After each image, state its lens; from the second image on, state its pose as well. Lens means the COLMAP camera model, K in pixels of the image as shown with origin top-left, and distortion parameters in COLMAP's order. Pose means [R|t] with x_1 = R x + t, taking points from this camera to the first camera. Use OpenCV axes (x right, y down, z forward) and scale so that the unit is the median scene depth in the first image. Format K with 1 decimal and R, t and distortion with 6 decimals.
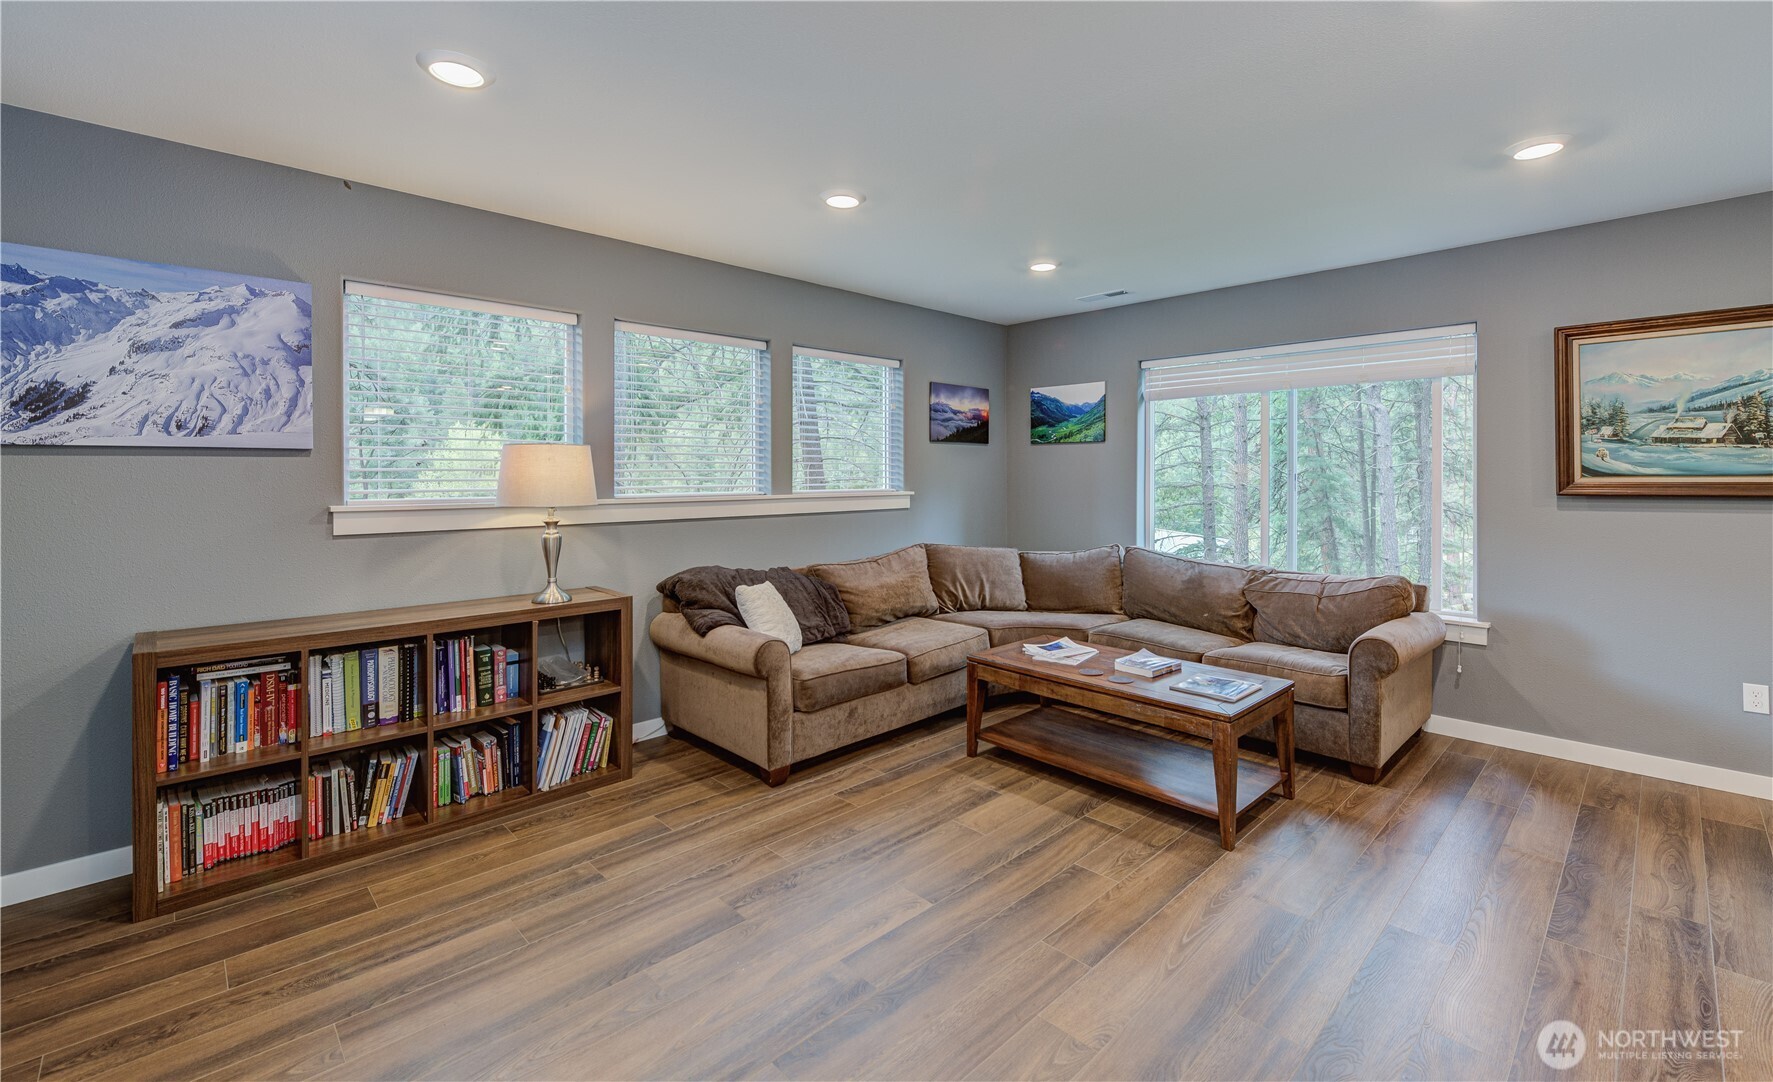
lens RADIAL K [[747.7, 0, 907.8], [0, 747.7, 475.0], [0, 0, 1]] dist [0.013757, -0.006117]
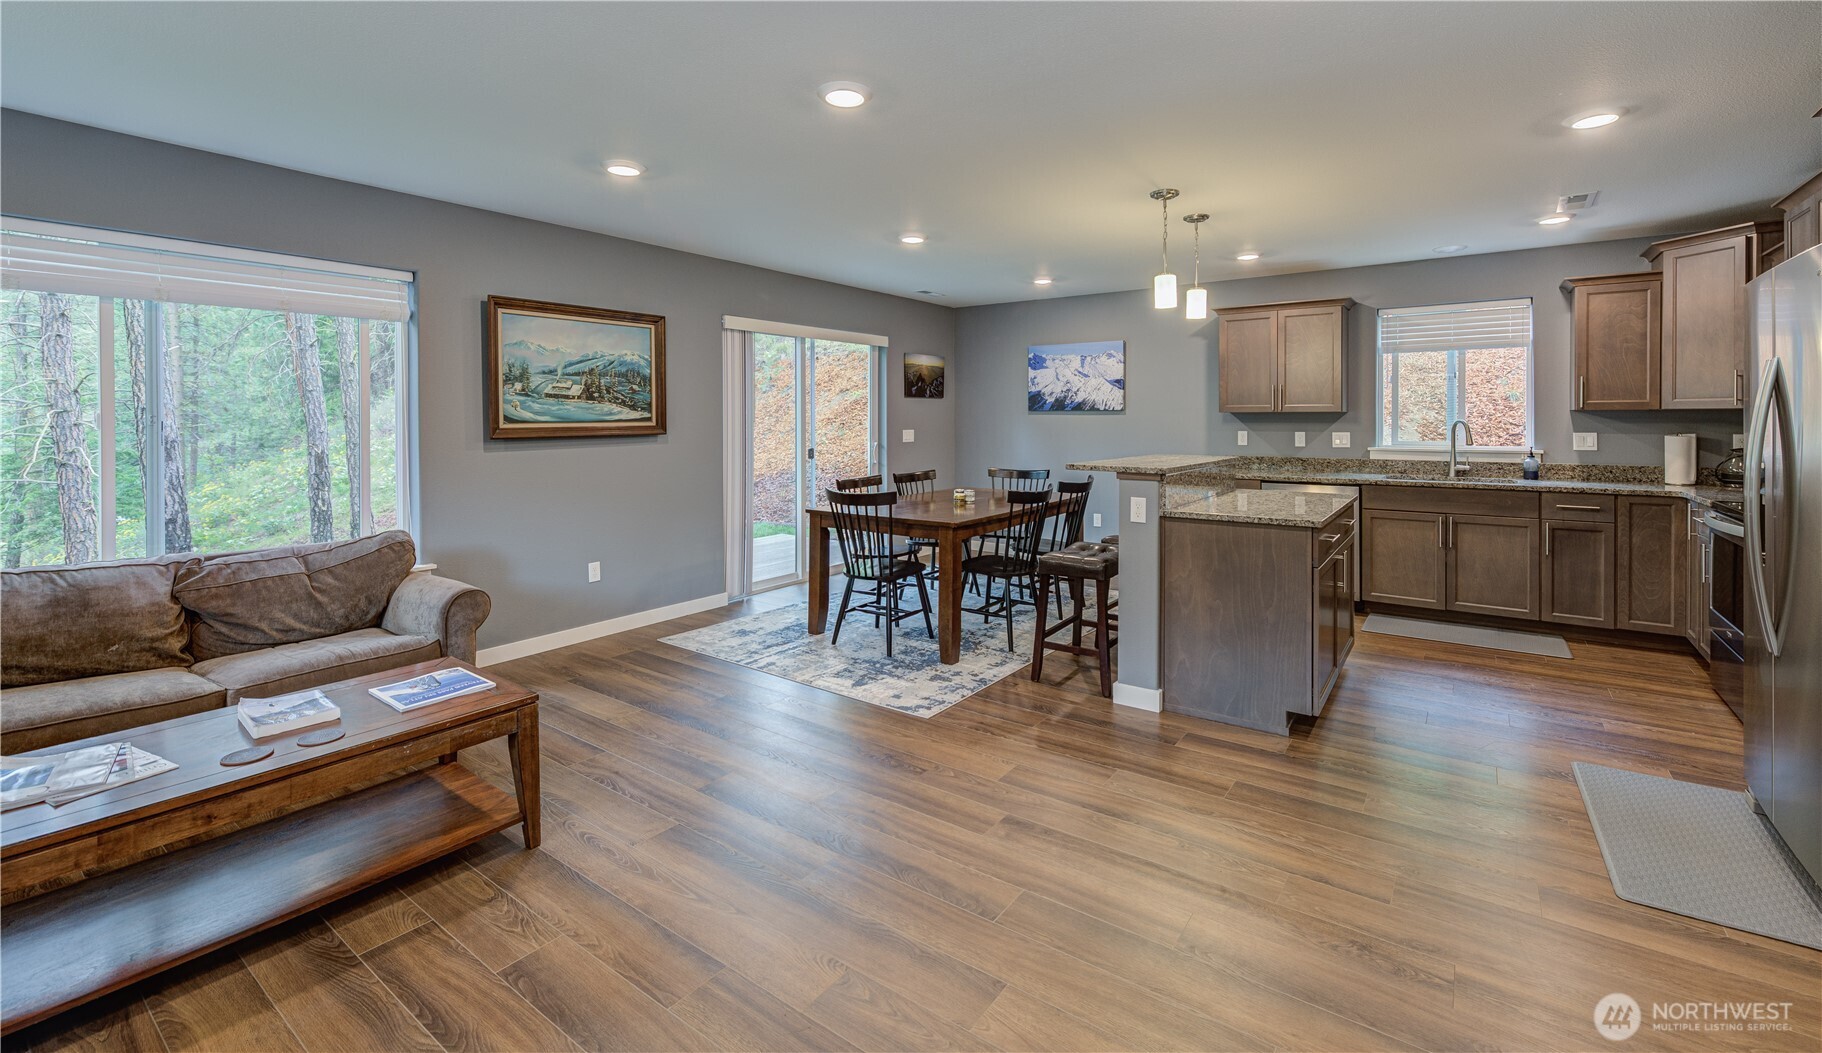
lens RADIAL K [[749.6, 0, 932.6], [0, 749.6, 421.6], [0, 0, 1]] dist [0.004546, -0.003543]
pose [[-0.176091, 0.000623, 0.984374, -0.442338], [0.005542, 0.999985, 0.000358, 0.003342], [-0.984358, 0.005519, -0.176091, 0.587015]]
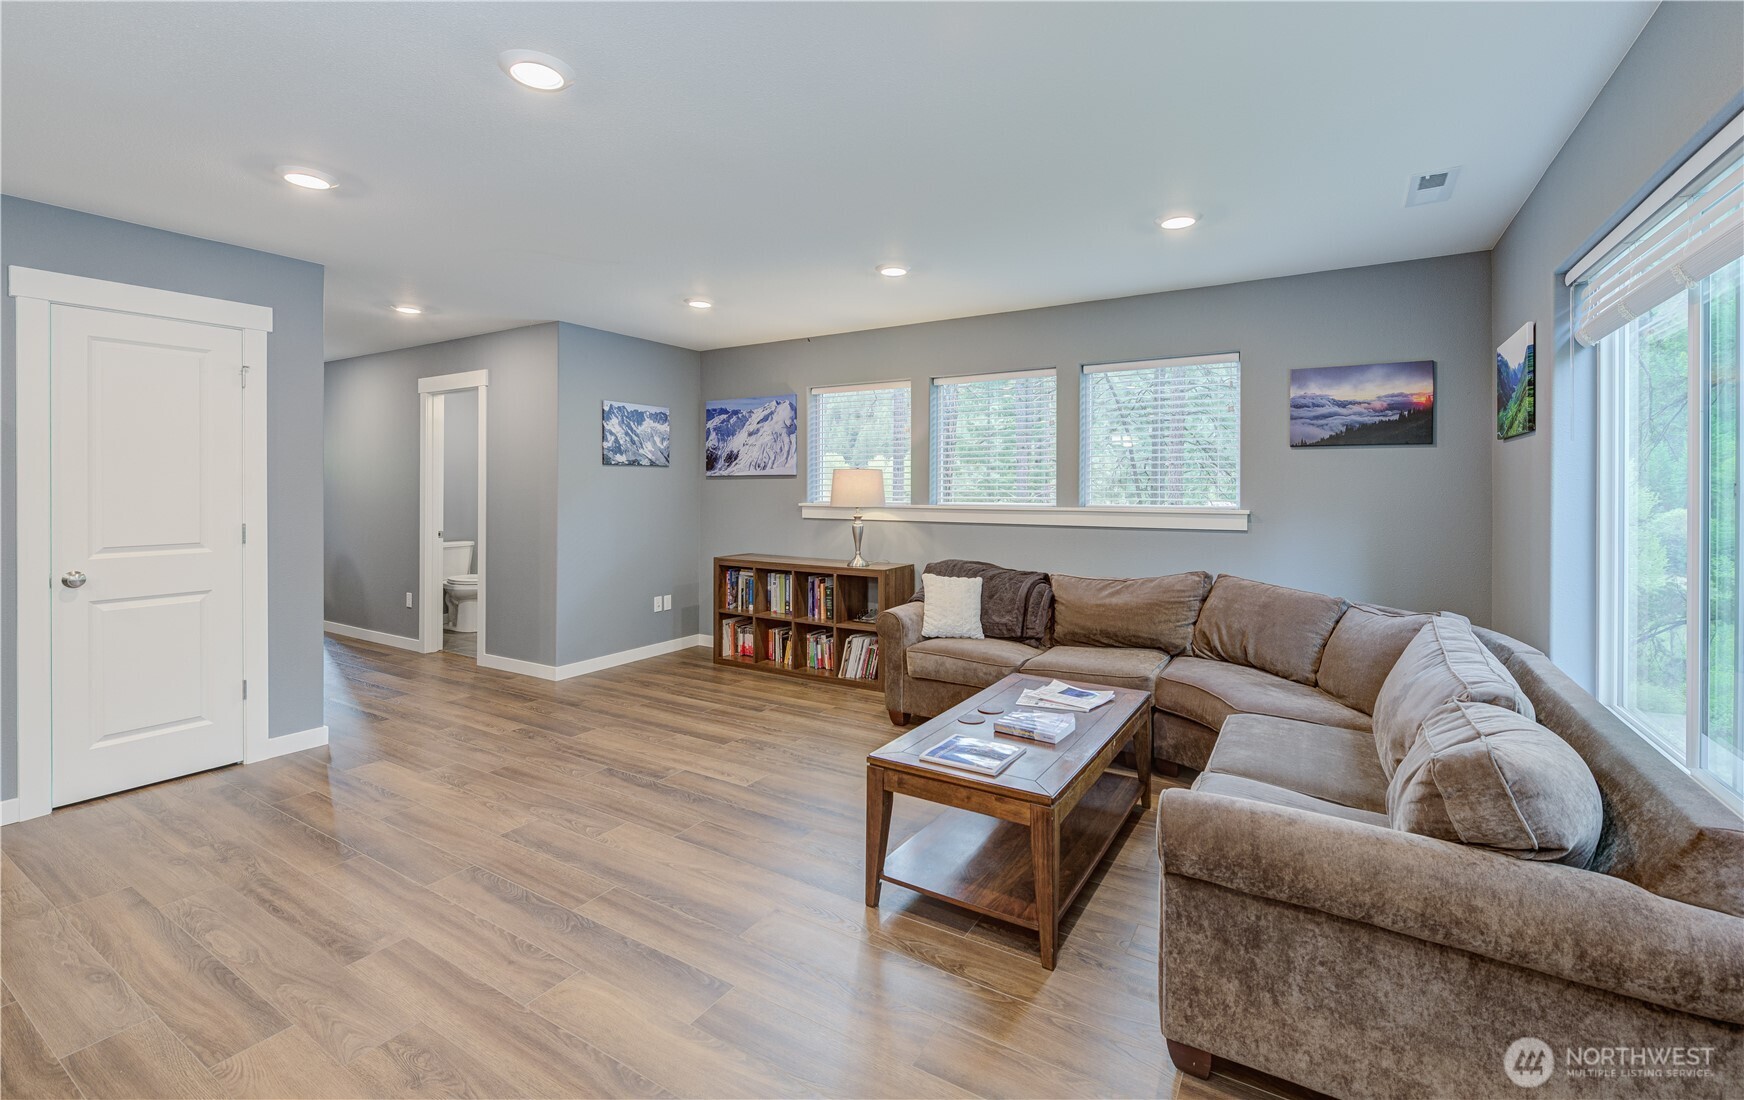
lens RADIAL K [[722.5, 0, 925.2], [0, 722.5, 488.3], [0, 0, 1]] dist [0.000688, -0.001293]
pose [[0.285990, 0.003959, -0.958225, 1.073789], [-0.004039, 0.999988, 0.002926, -0.004276], [0.958224, 0.003034, 0.286002, 0.699593]]
